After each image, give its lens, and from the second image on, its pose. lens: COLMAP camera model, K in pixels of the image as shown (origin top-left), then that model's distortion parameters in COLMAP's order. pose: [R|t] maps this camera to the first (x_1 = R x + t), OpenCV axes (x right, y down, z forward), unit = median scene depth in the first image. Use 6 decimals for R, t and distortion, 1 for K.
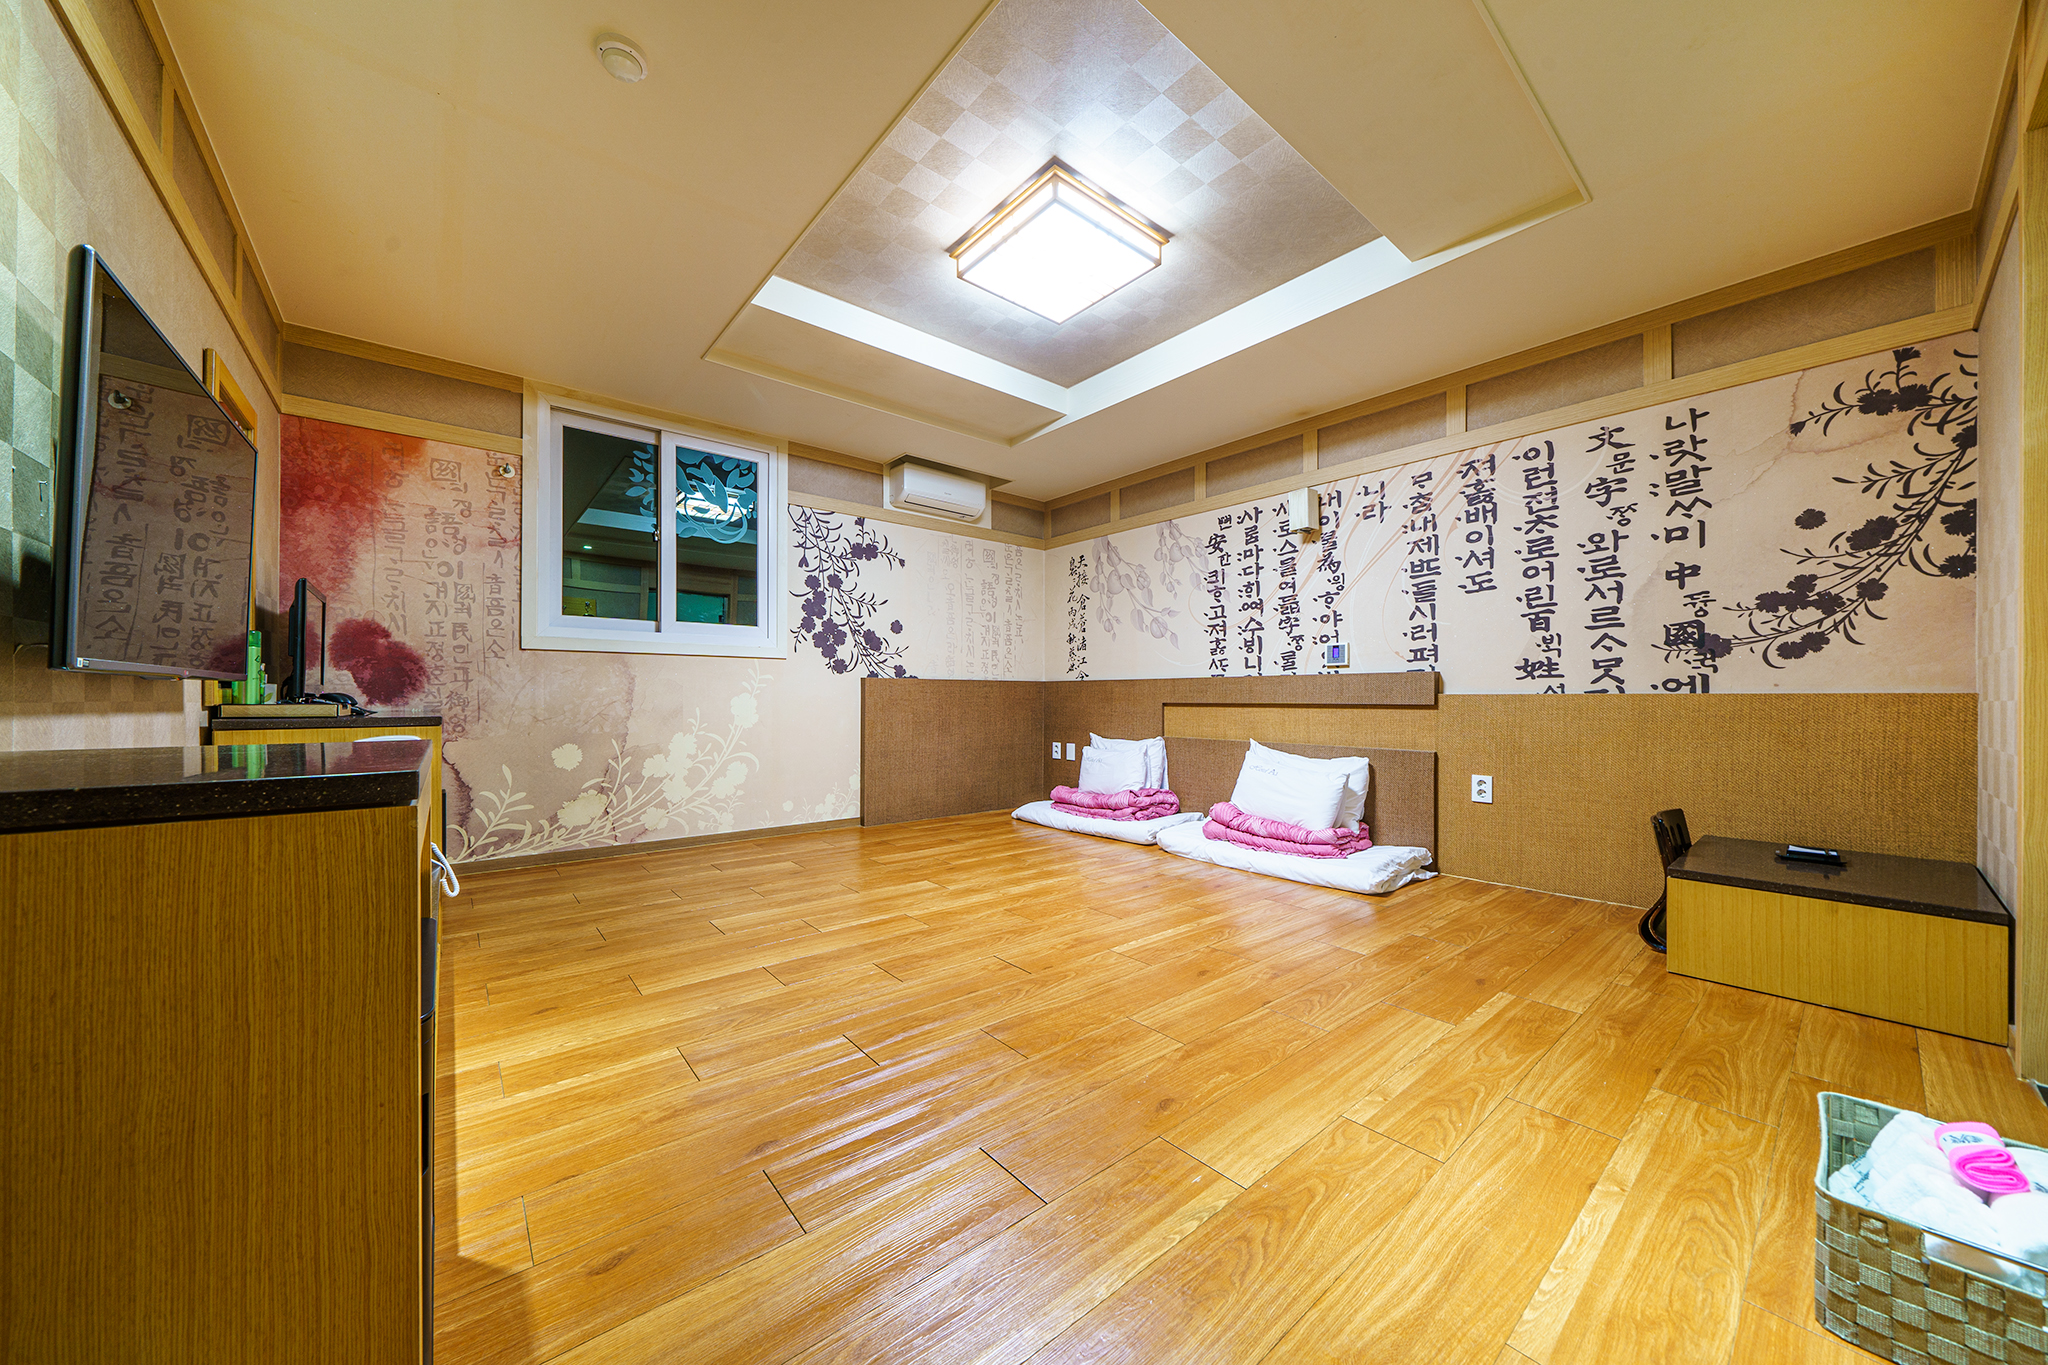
lens RADIAL K [[699.5, 0, 999.6], [0, 699.5, 694.0], [0, 0, 1]] dist [-0.004902, 0.000090]
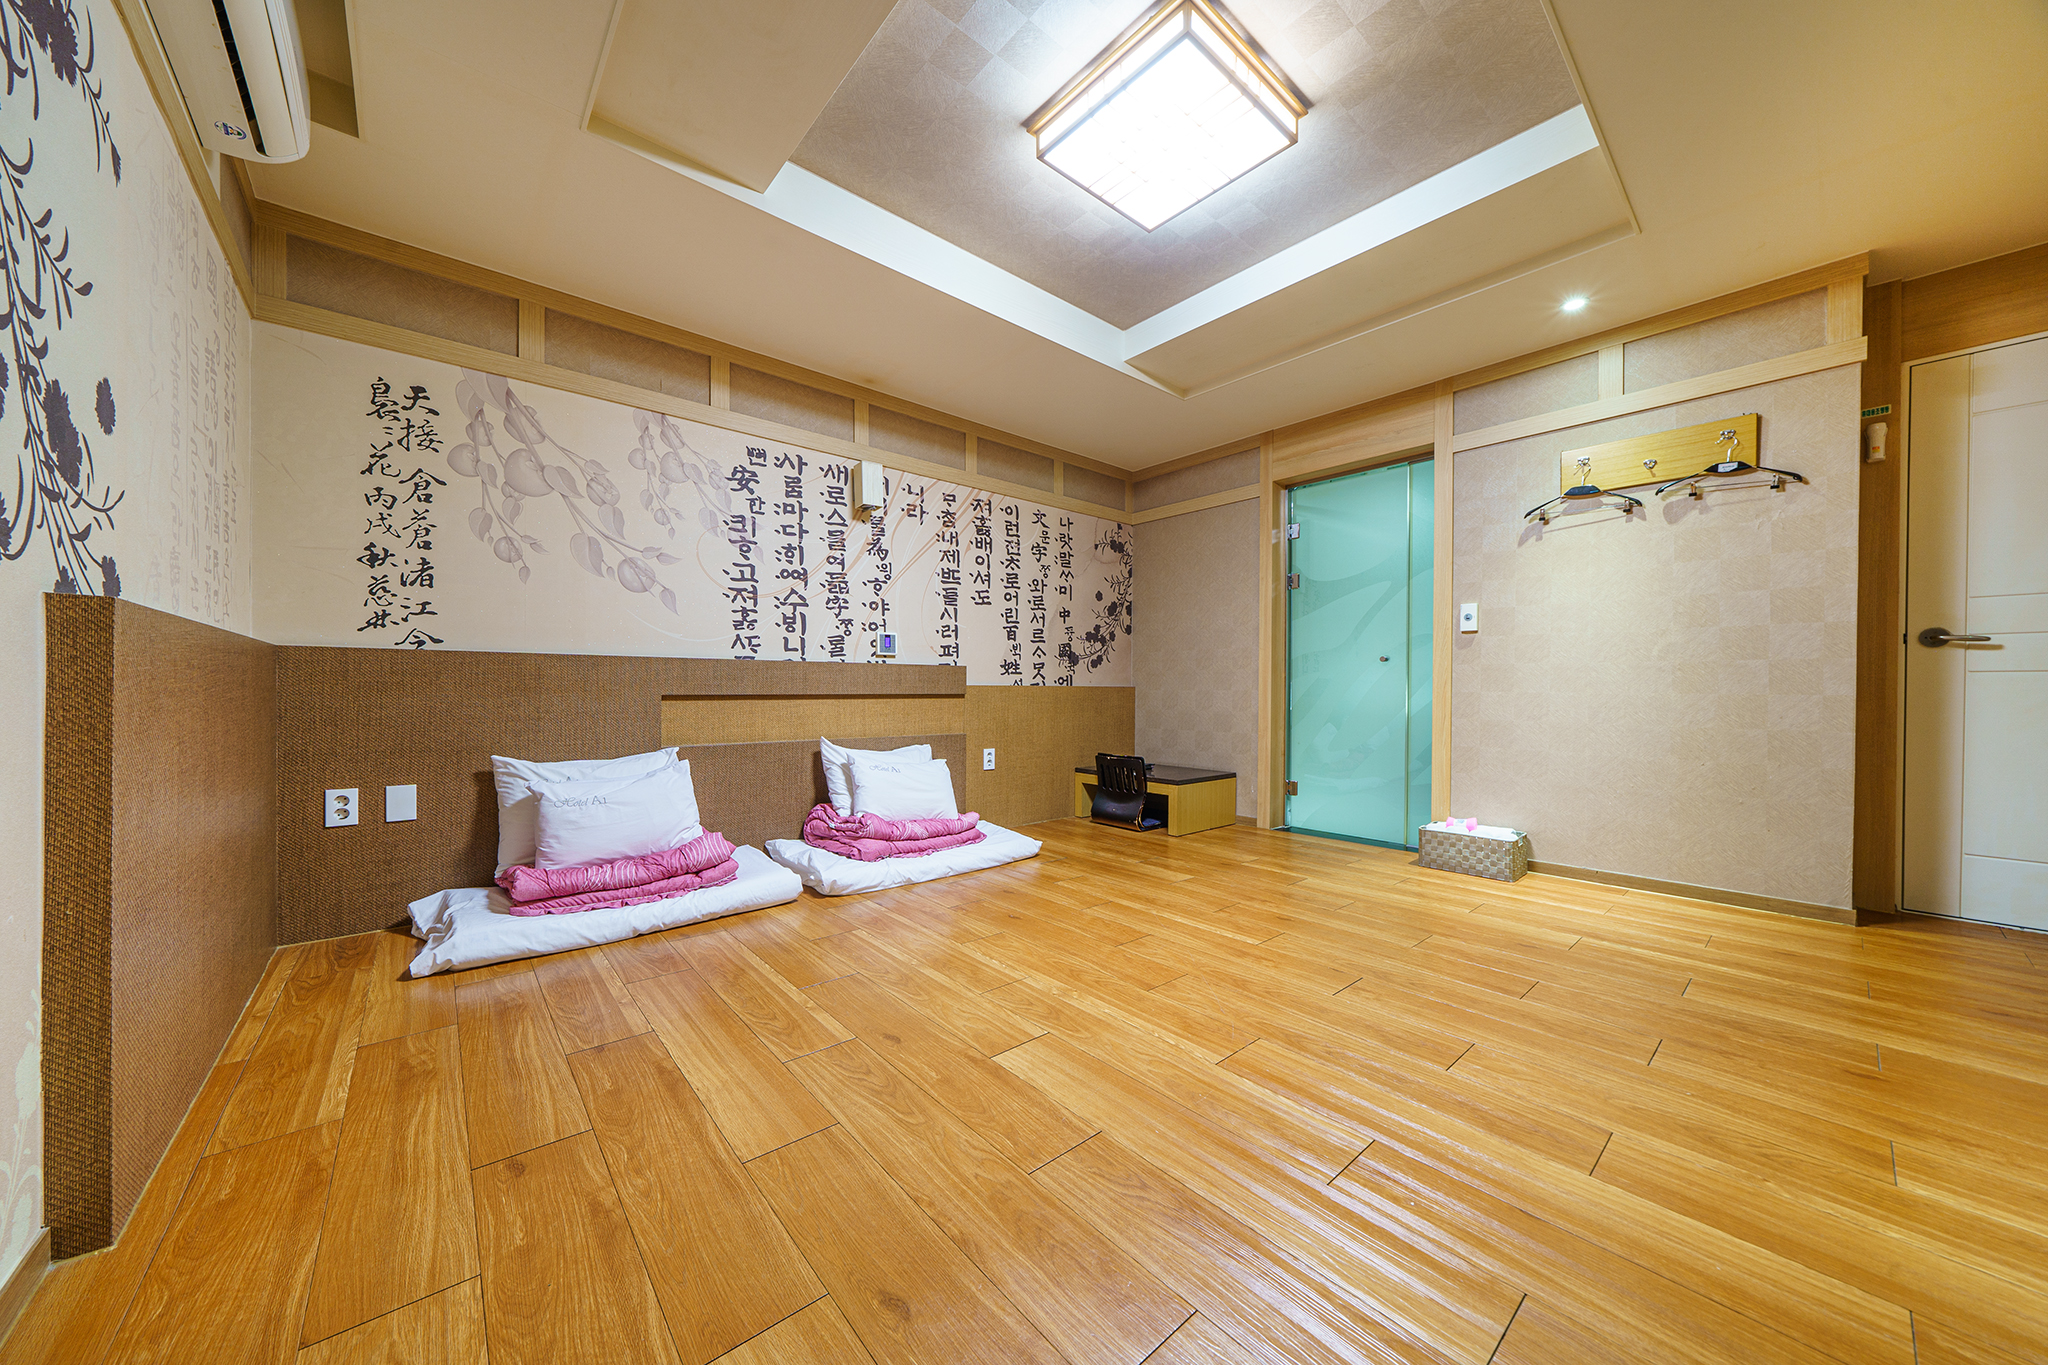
lens RADIAL K [[699.5, 0, 999.6], [0, 699.5, 694.0], [0, 0, 1]] dist [-0.004902, 0.000090]
pose [[-0.014372, -0.008279, 0.999862, -0.567281], [-0.009238, 0.999924, 0.008147, 0.005066], [-0.999854, -0.009119, -0.014447, 0.953617]]
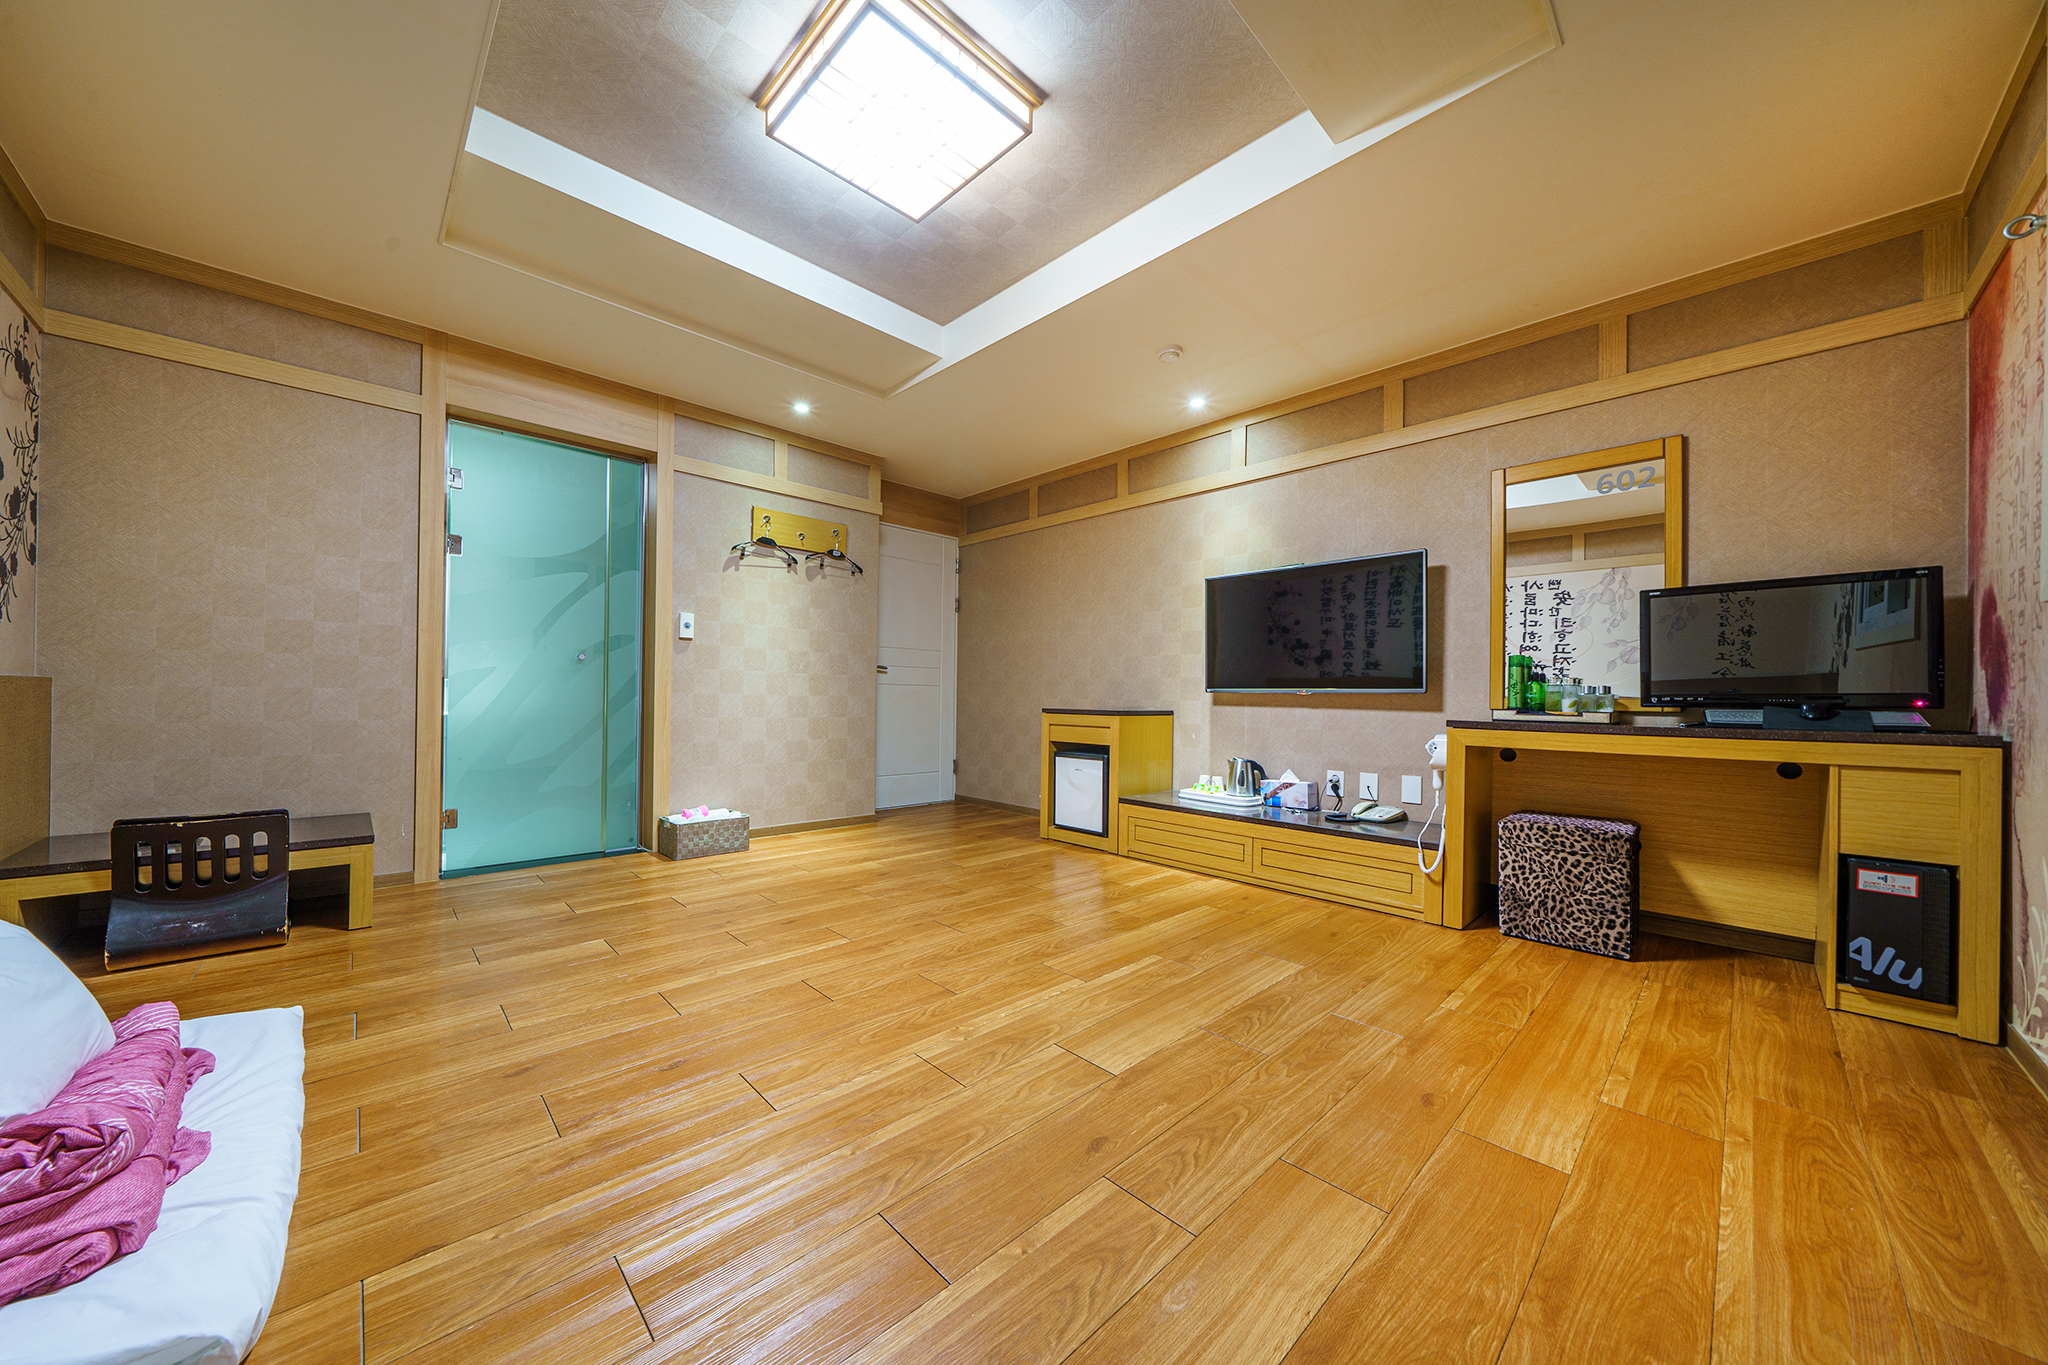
lens RADIAL K [[699.5, 0, 999.6], [0, 699.5, 694.0], [0, 0, 1]] dist [-0.004902, 0.000090]
pose [[-0.997155, -0.016386, -0.073569, 0.015829], [-0.015806, 0.999839, -0.008446, 0.007000], [0.073696, -0.007259, -0.997254, 1.407558]]
